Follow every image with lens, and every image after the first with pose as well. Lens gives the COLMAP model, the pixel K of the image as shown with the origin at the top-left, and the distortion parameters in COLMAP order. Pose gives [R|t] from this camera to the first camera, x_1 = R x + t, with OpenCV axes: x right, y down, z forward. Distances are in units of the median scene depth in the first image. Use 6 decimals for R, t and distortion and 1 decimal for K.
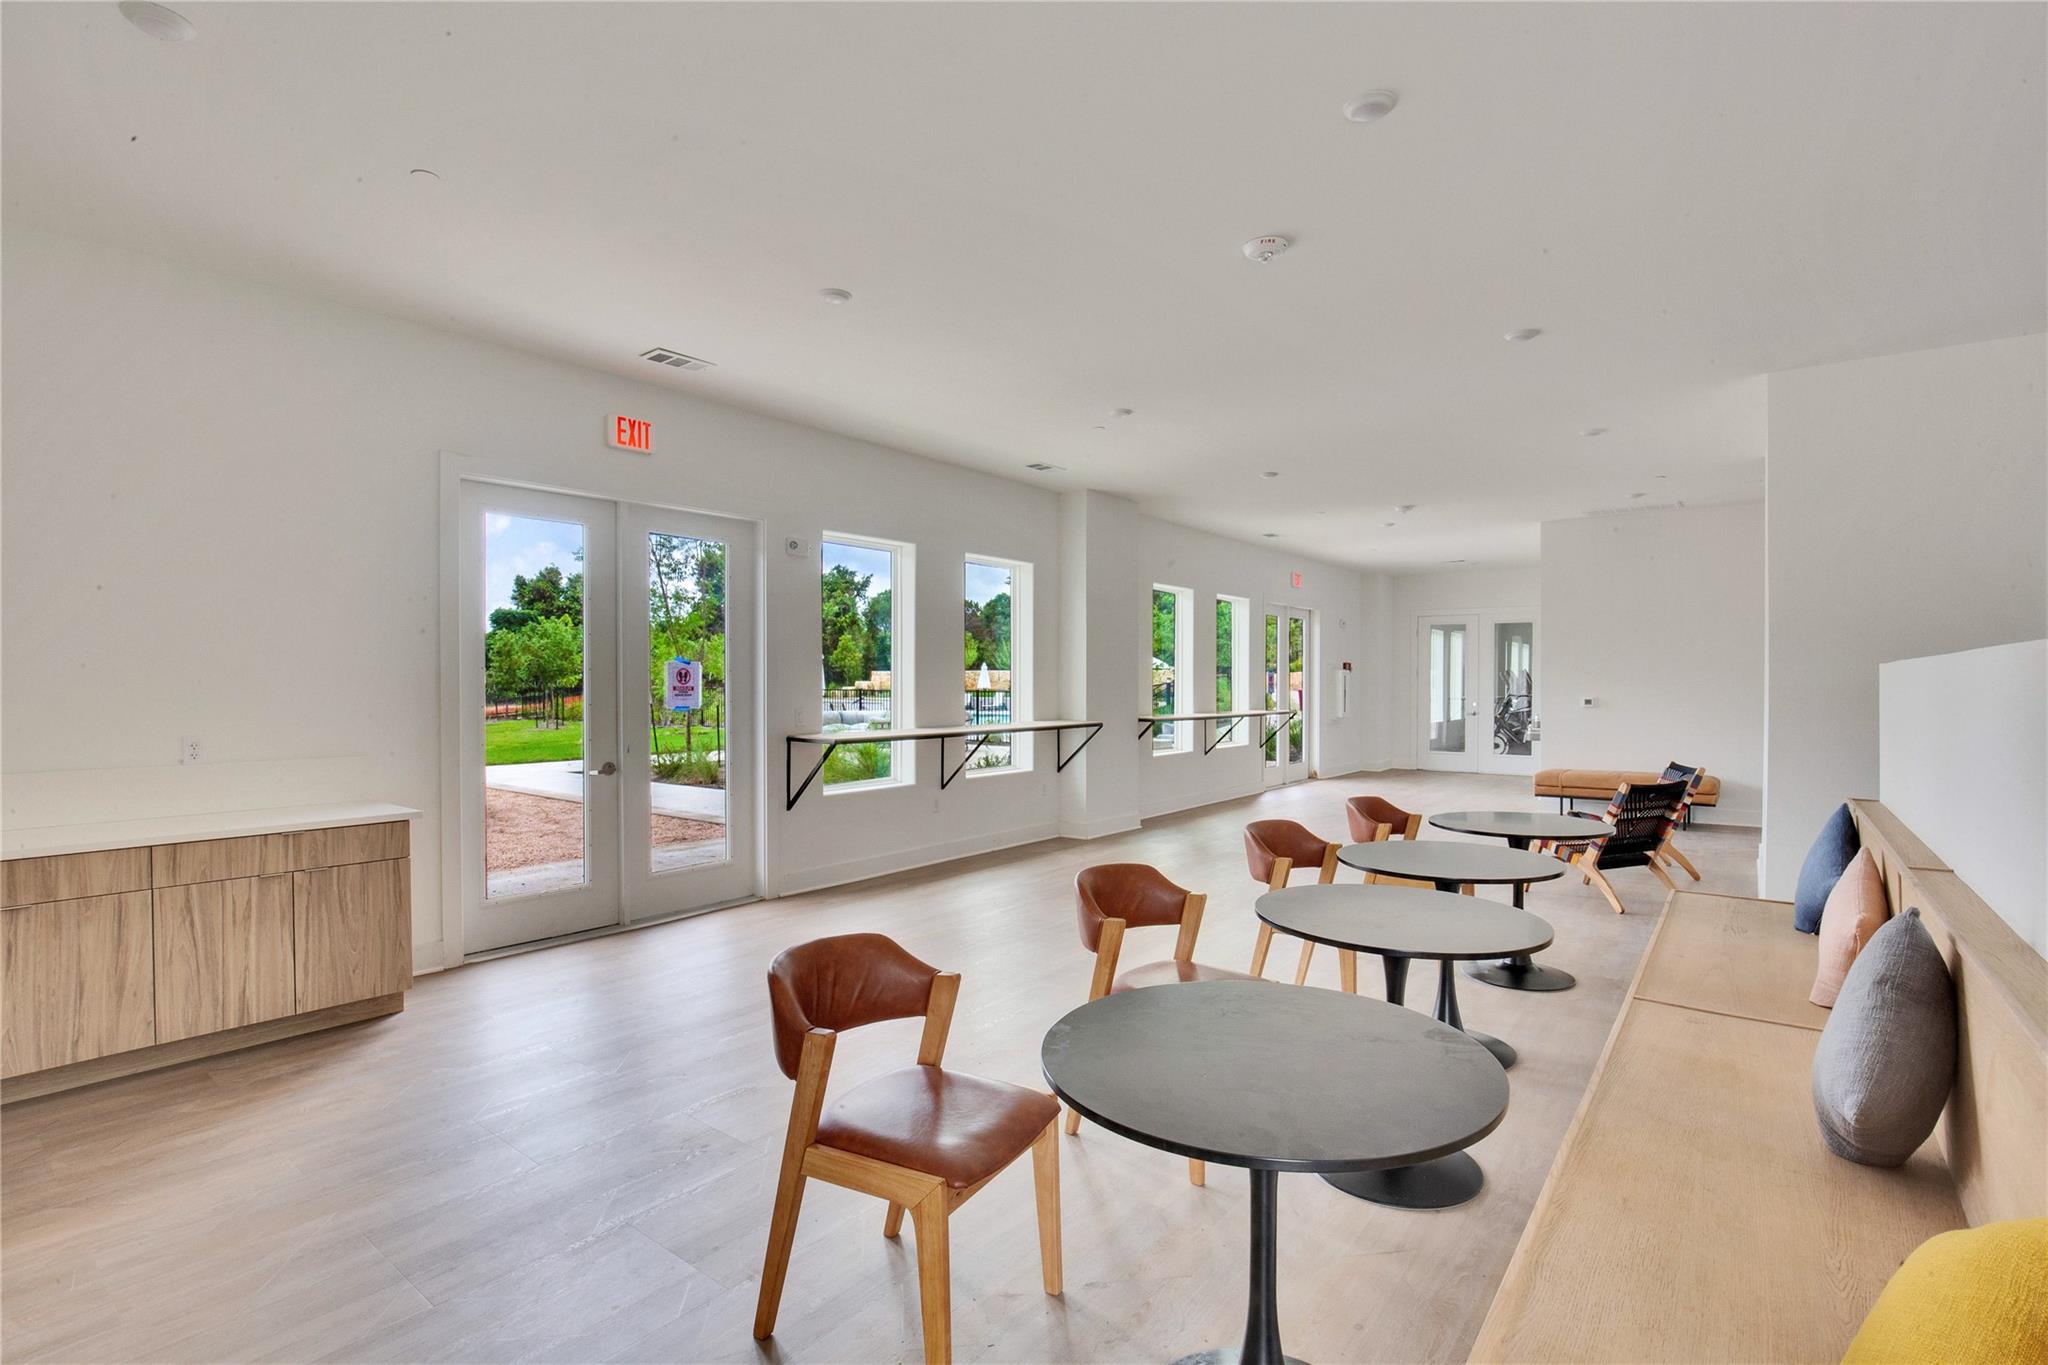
lens RADIAL K [[948.9, 0, 1027.6], [0, 948.9, 688.4], [0, 0, 1]] dist [-0.001812, 0.000773]
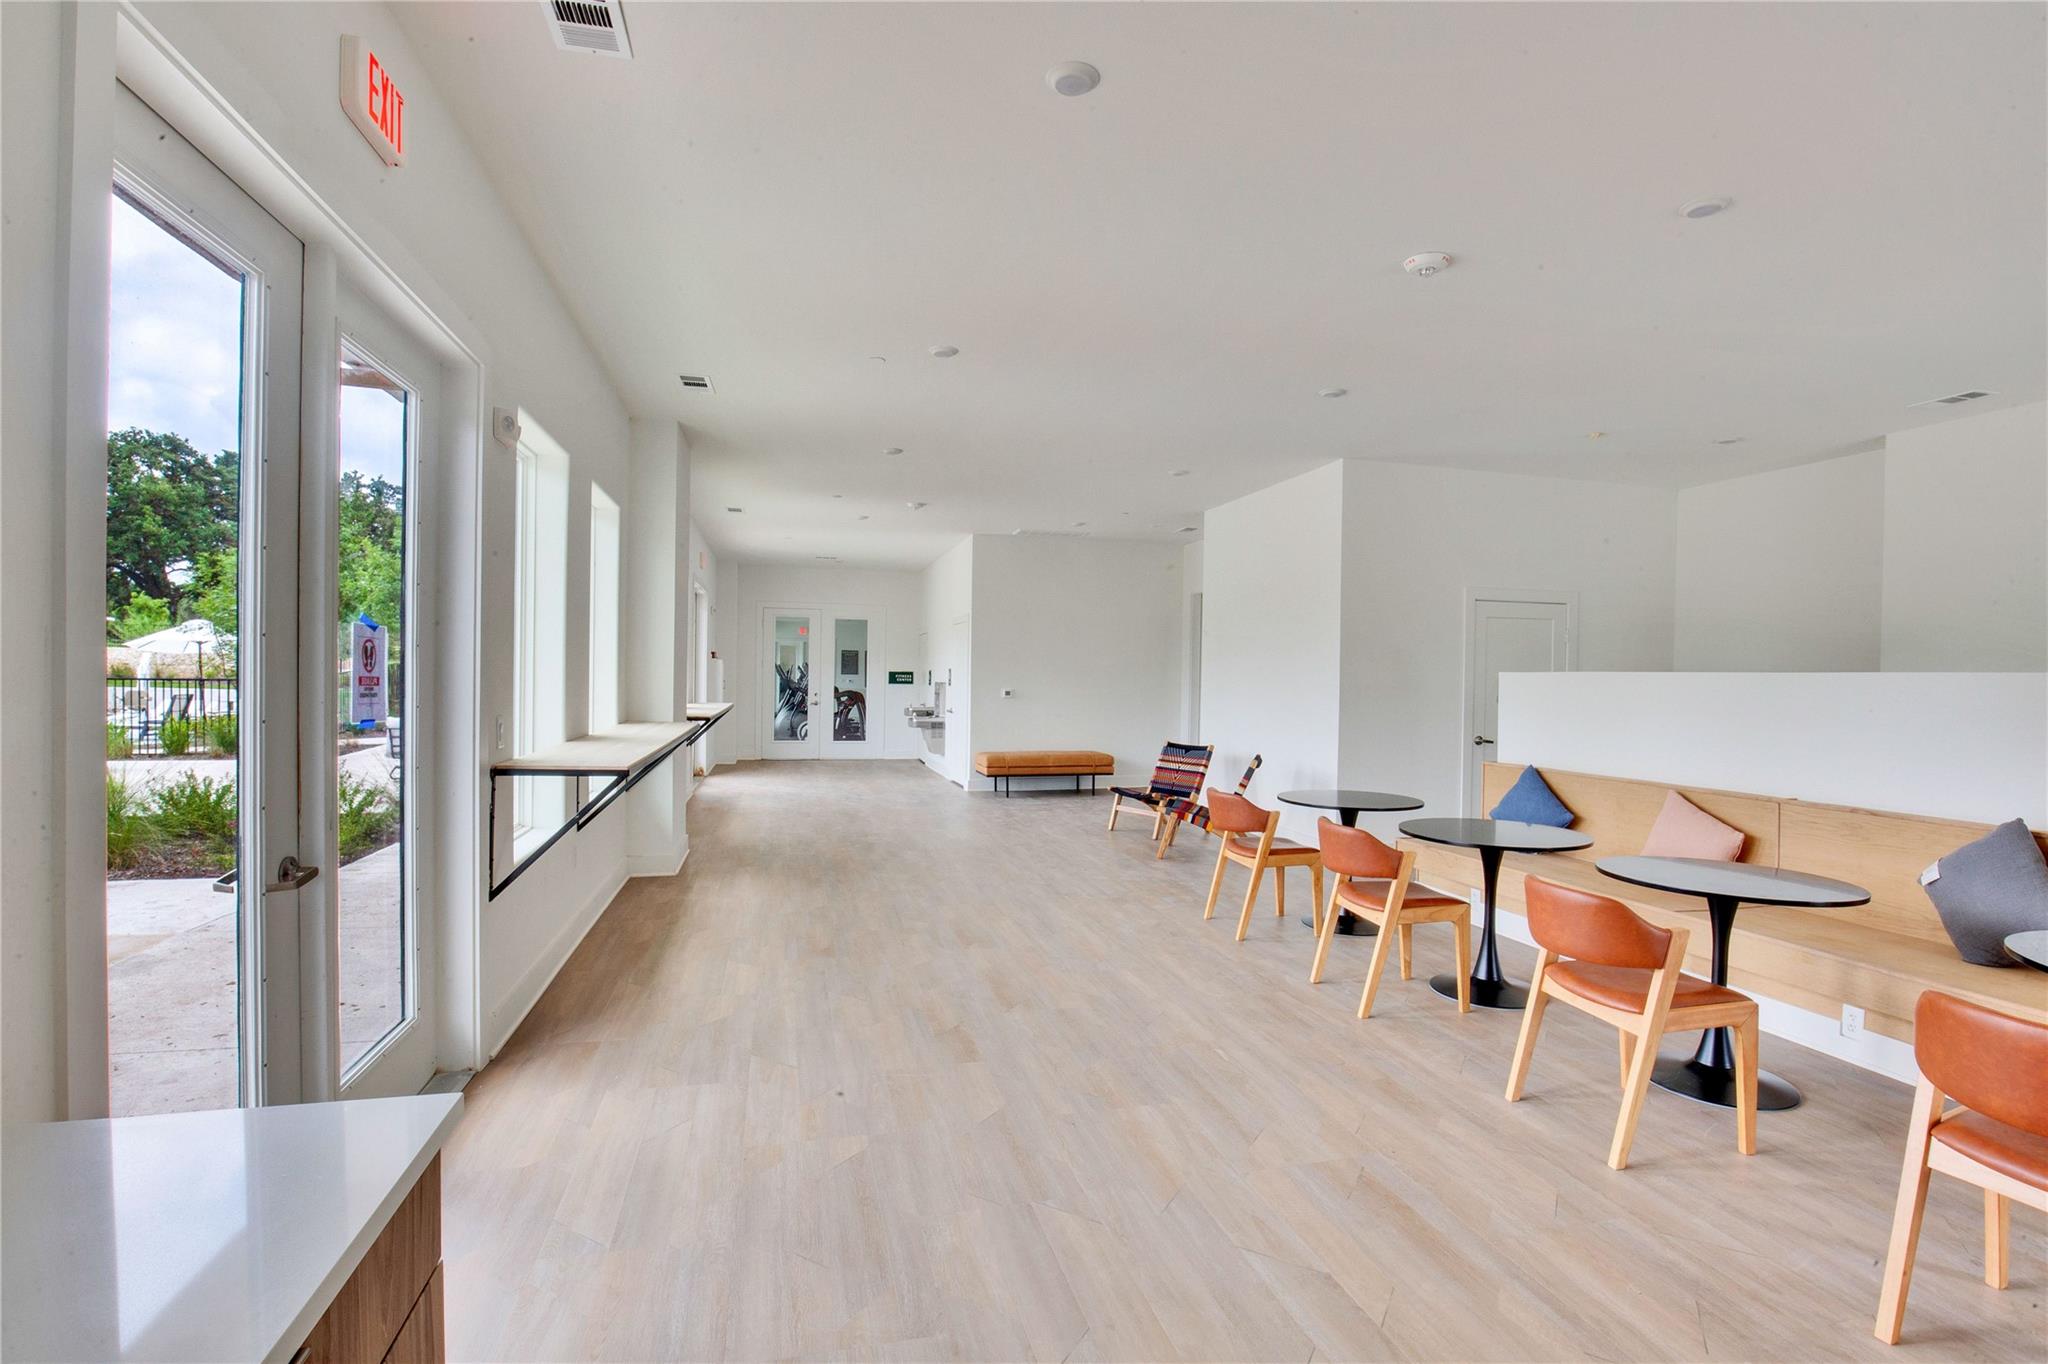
lens RADIAL K [[948.9, 0, 1036.2], [0, 948.9, 679.4], [0, 0, 1]] dist [-0.001812, 0.000773]
pose [[0.601151, 0.002262, 0.799133, -0.500525], [0.000459, 0.999995, -0.003175, 0.000674], [-0.799136, 0.002275, 0.601146, 0.419269]]
